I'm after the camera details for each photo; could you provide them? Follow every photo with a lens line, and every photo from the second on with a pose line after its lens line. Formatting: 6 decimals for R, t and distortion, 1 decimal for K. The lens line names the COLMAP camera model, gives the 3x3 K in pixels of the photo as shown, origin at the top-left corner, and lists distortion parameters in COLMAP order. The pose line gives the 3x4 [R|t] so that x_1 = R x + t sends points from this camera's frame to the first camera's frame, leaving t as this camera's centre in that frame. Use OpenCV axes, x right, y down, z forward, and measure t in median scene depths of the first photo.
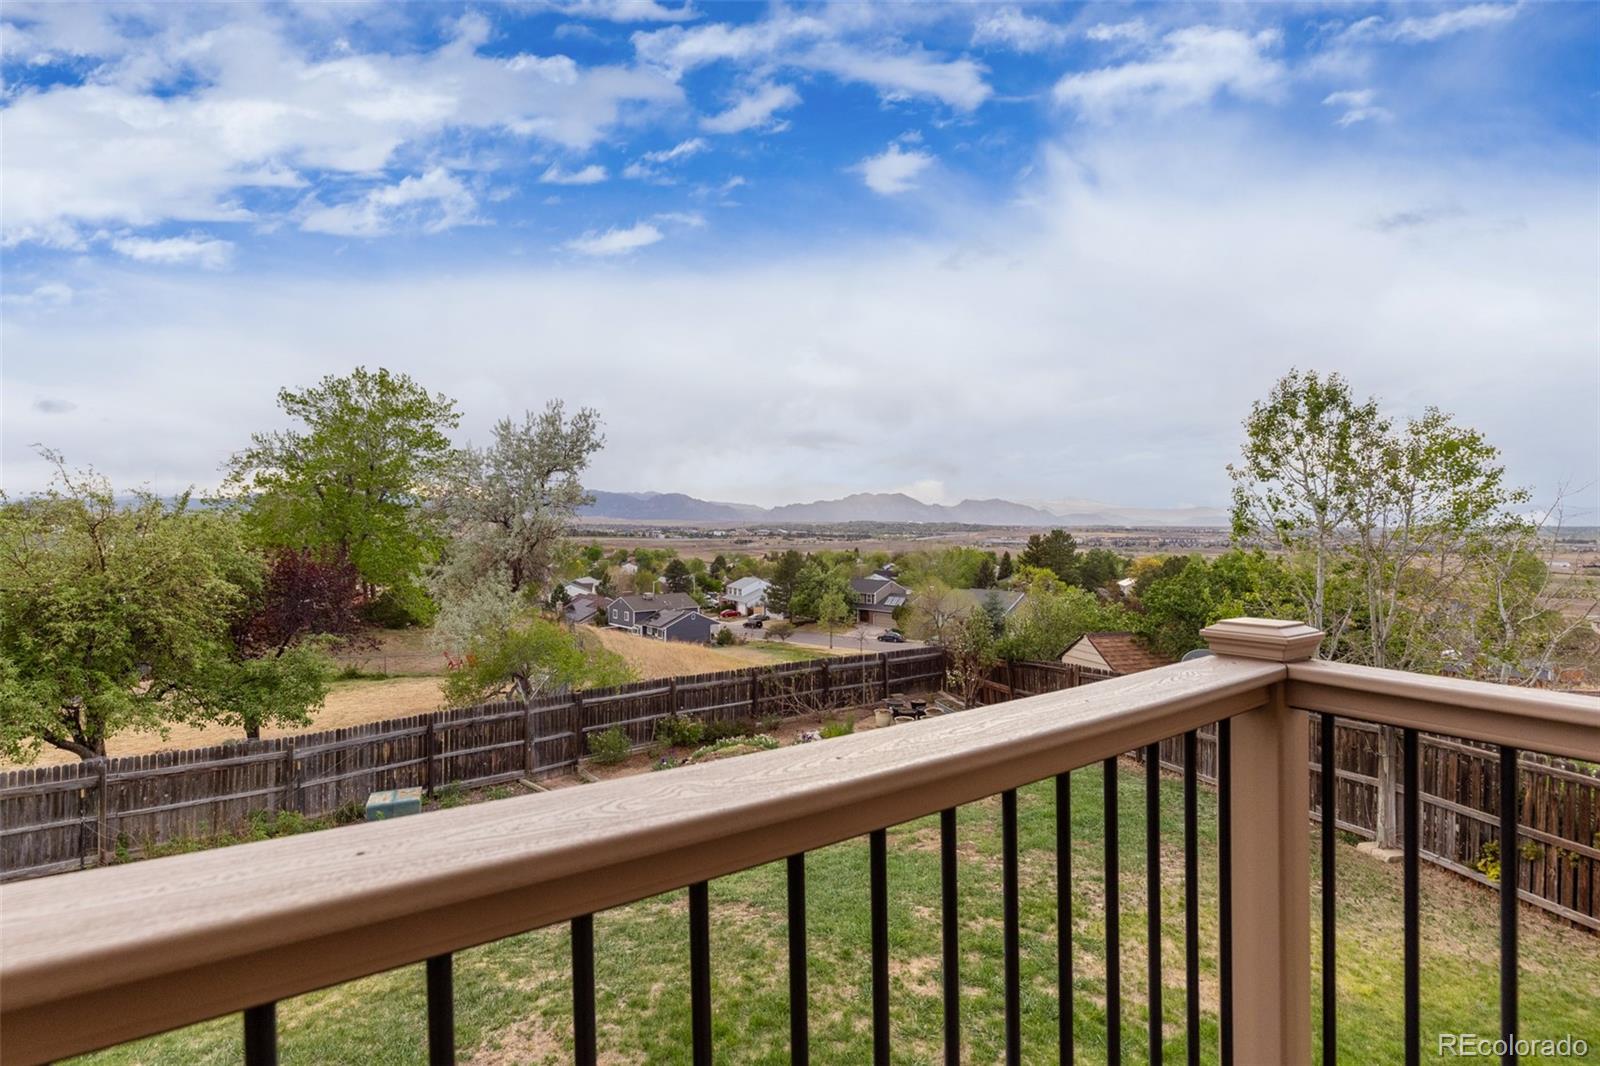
lens RADIAL K [[725.4, 0, 793.2], [0, 725.4, 535.1], [0, 0, 1]] dist [0.009877, -0.001902]
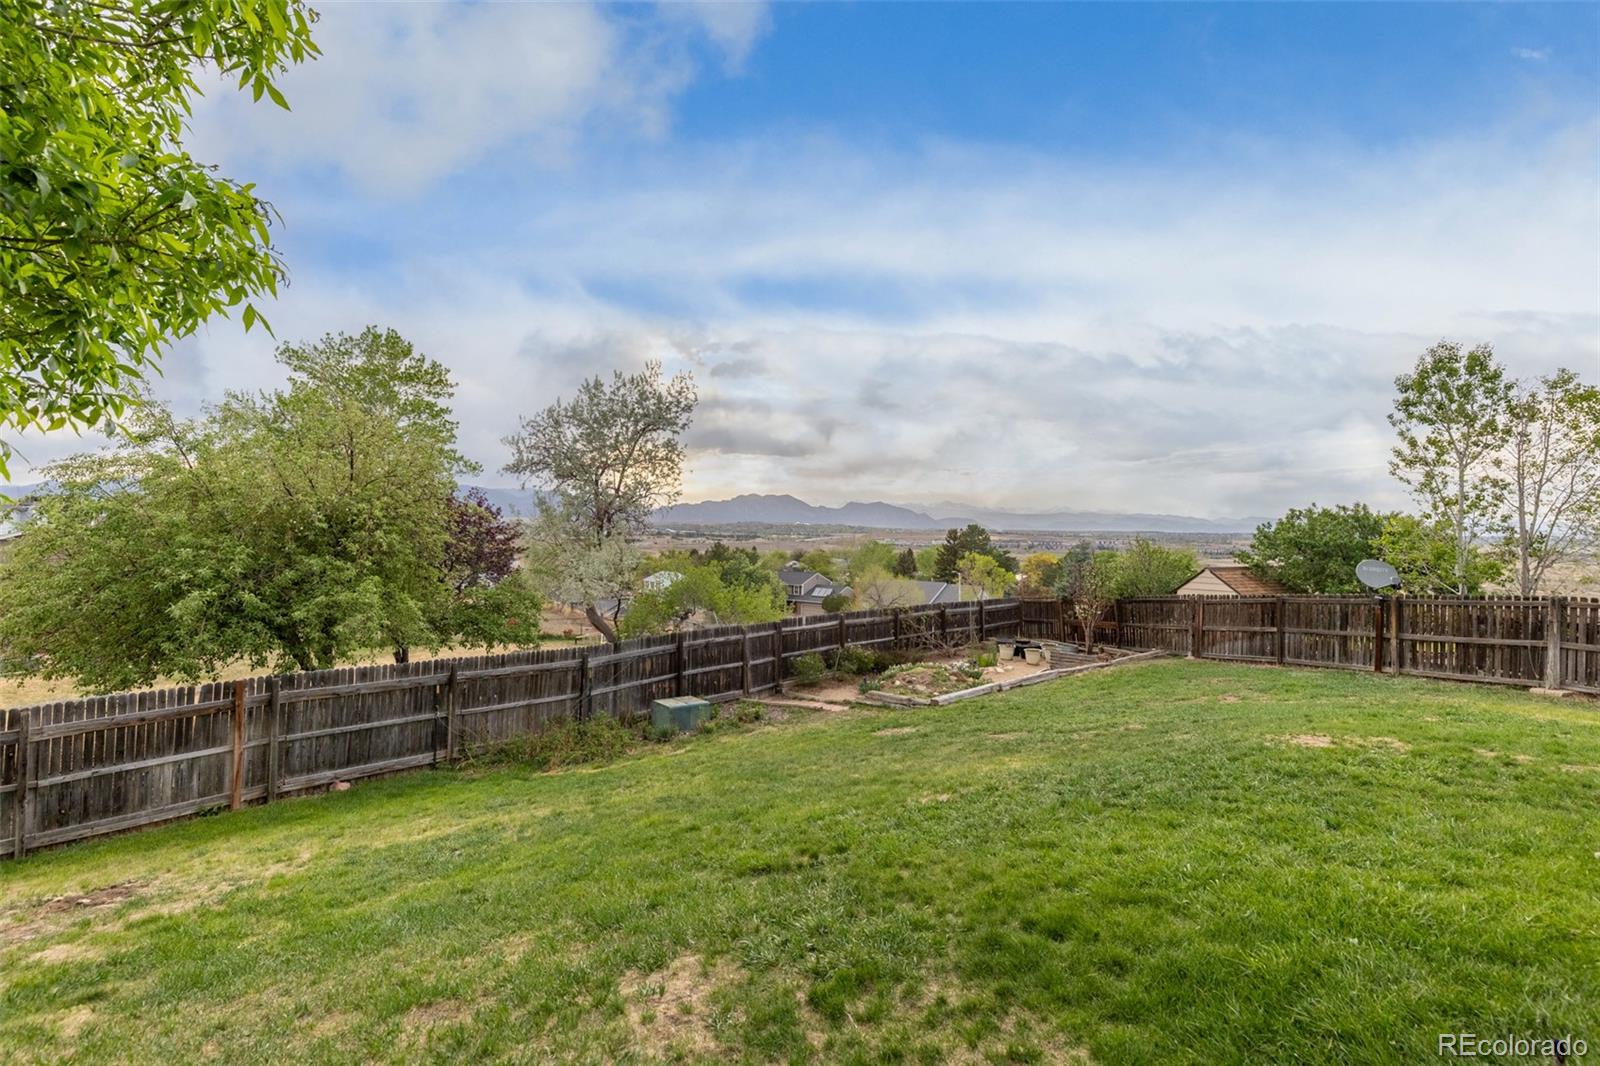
lens RADIAL K [[725.4, 0, 794.1], [0, 725.4, 532.1], [0, 0, 1]] dist [0.009877, -0.001902]
pose [[0.987655, 0.012279, 0.156160, -0.417389], [-0.011538, 0.999917, -0.005648, 0.085698], [-0.156217, 0.003776, 0.987716, -0.061652]]
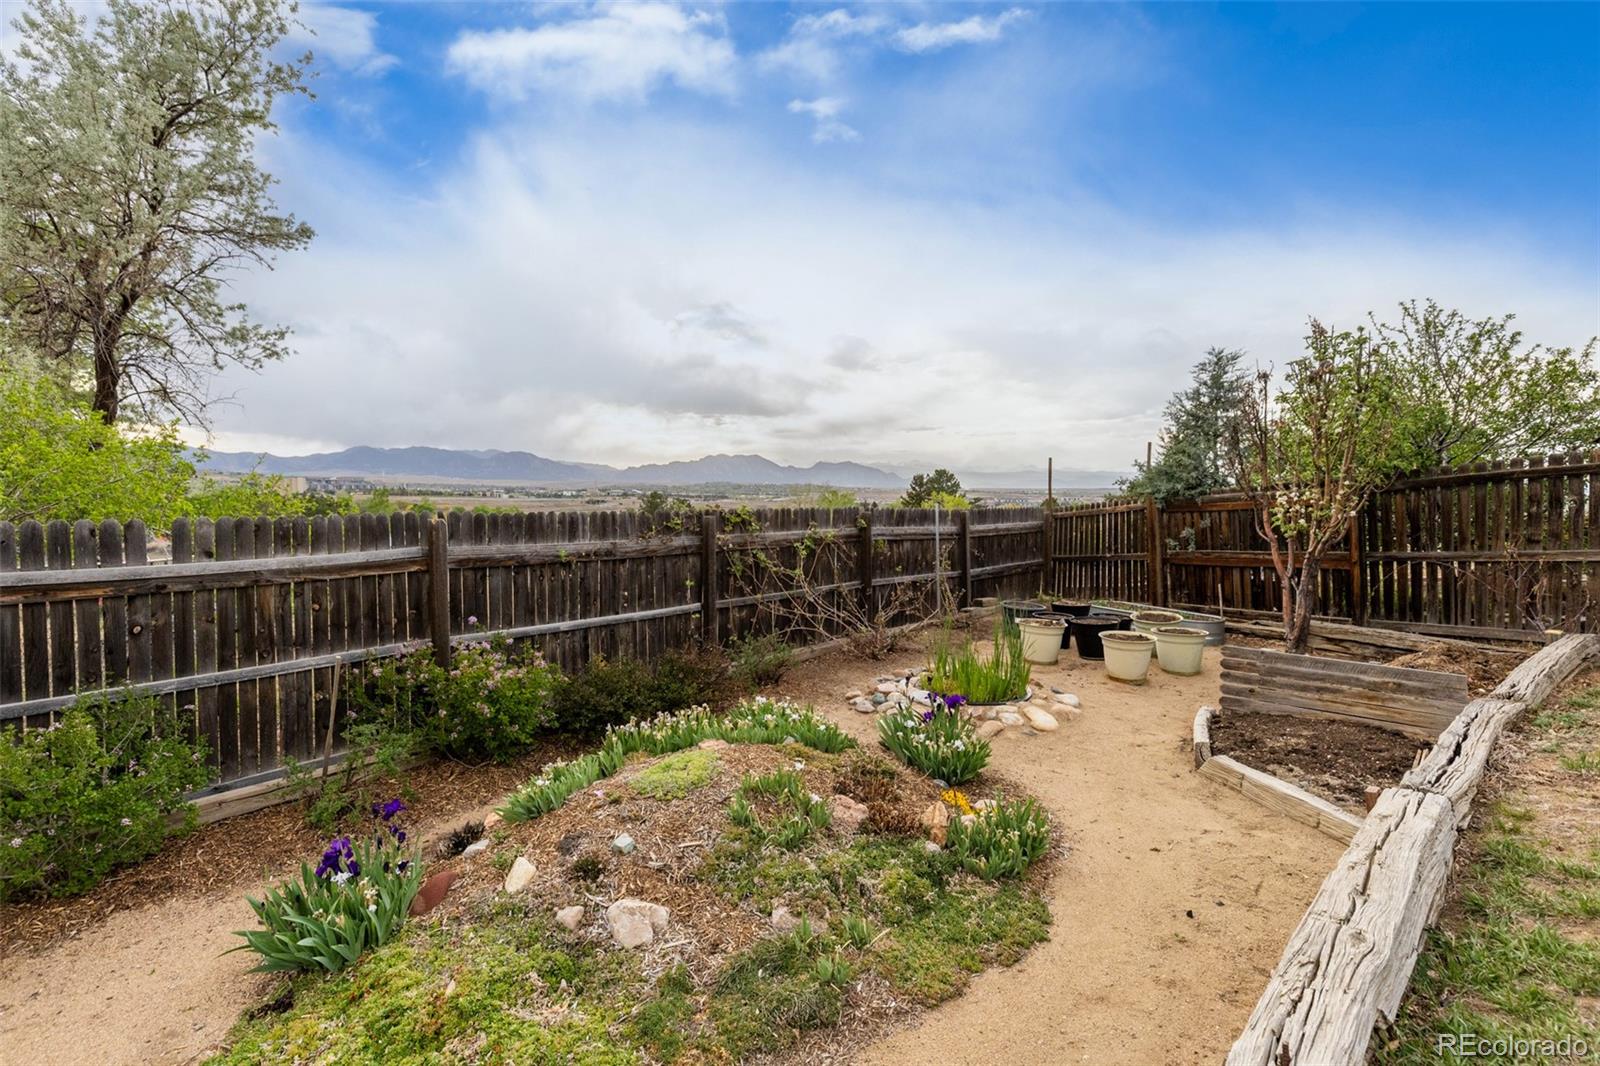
lens RADIAL K [[725.4, 0, 796.7], [0, 725.4, 505.4], [0, 0, 1]] dist [0.009877, -0.001902]
pose [[0.979605, -0.000239, 0.200934, -0.089050], [-0.002198, 0.999927, 0.011903, 0.195100], [-0.200922, -0.012102, 0.979532, 0.719252]]
